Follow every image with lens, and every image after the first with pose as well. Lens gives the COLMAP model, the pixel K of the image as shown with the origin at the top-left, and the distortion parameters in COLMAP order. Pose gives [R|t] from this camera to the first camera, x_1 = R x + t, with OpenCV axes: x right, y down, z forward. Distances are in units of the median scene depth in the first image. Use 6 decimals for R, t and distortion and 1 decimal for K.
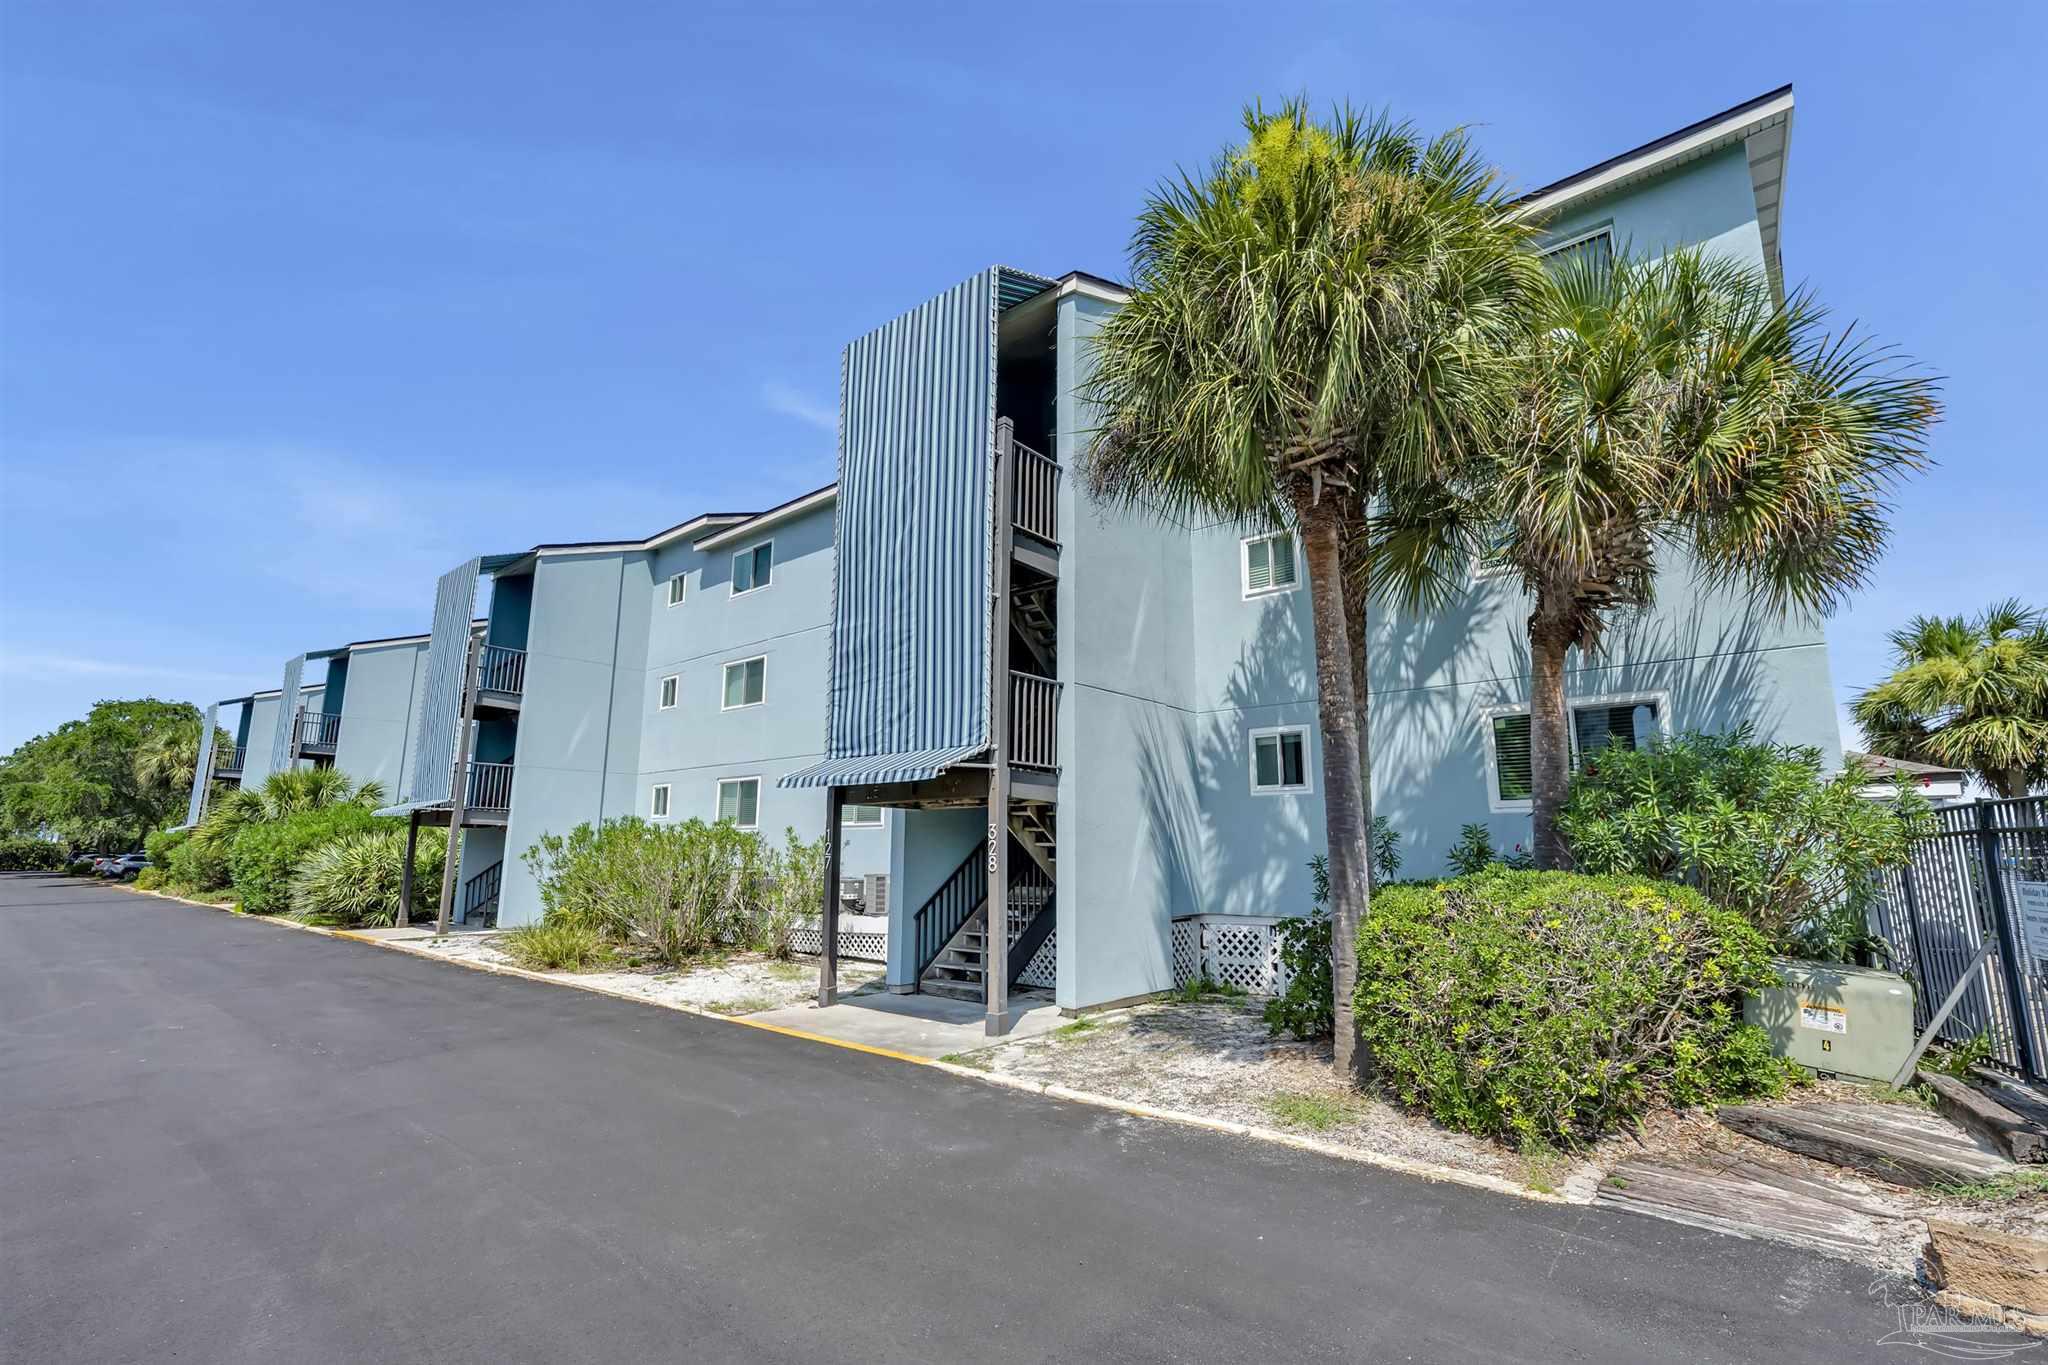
lens RADIAL K [[944.0, 0, 1002.4], [0, 944.0, 666.1], [0, 0, 1]] dist [0.001162, 0.000075]
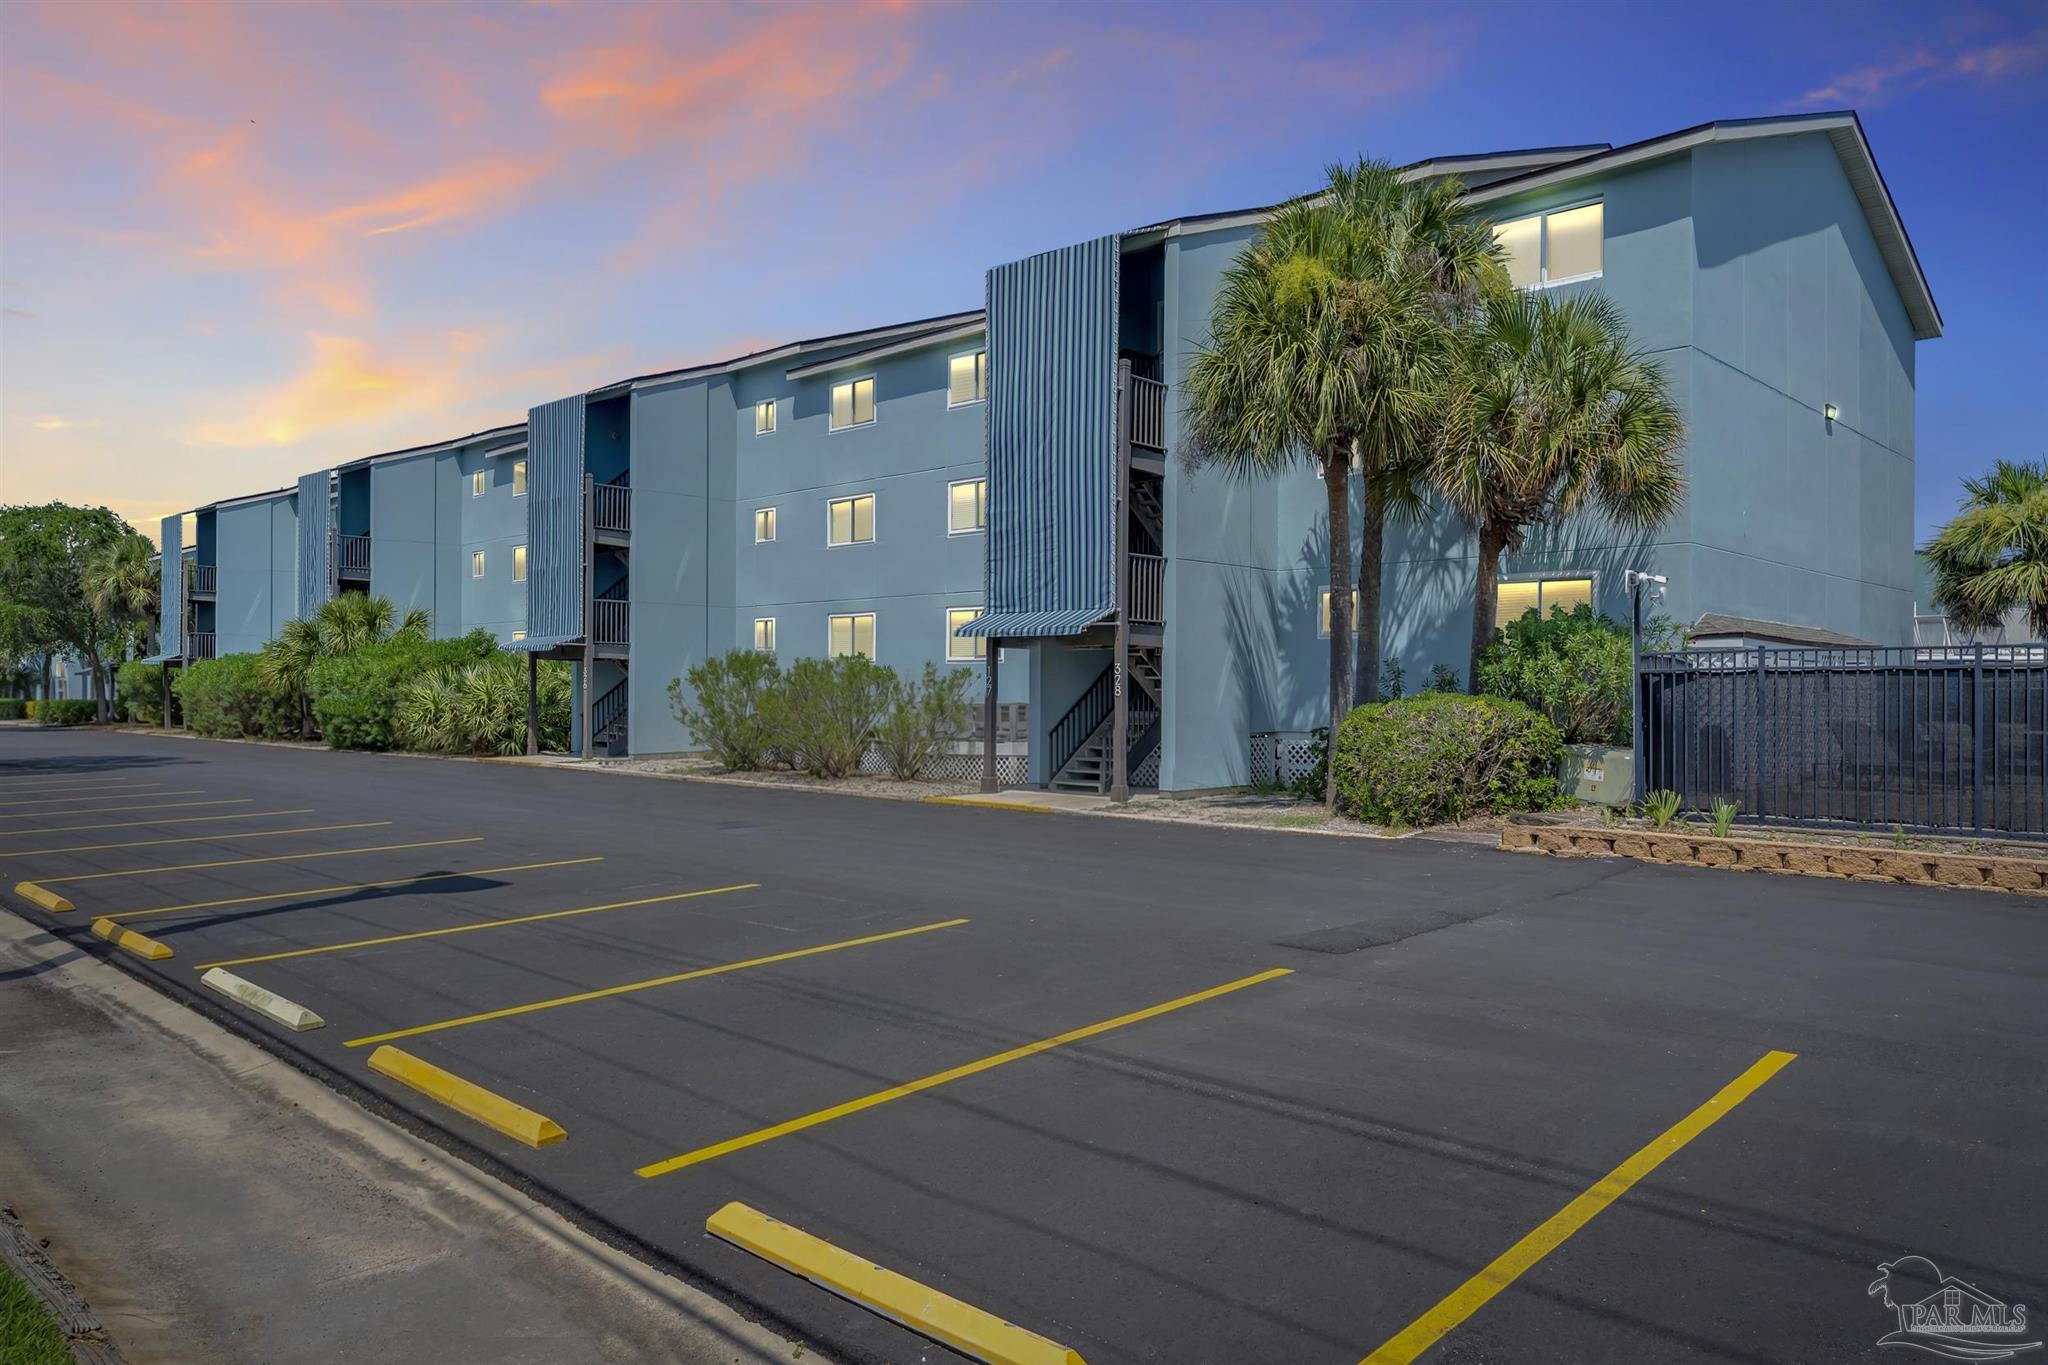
lens RADIAL K [[1378.3, 0, 1024.0], [0, 1378.3, 682.5], [0, 0, 1]] dist [0.012080, 0.001784]
pose [[0.999441, -0.006447, -0.032811, -0.070095], [0.012811, 0.980194, 0.197623, -0.183569], [0.030888, -0.197933, 0.979729, -0.880524]]
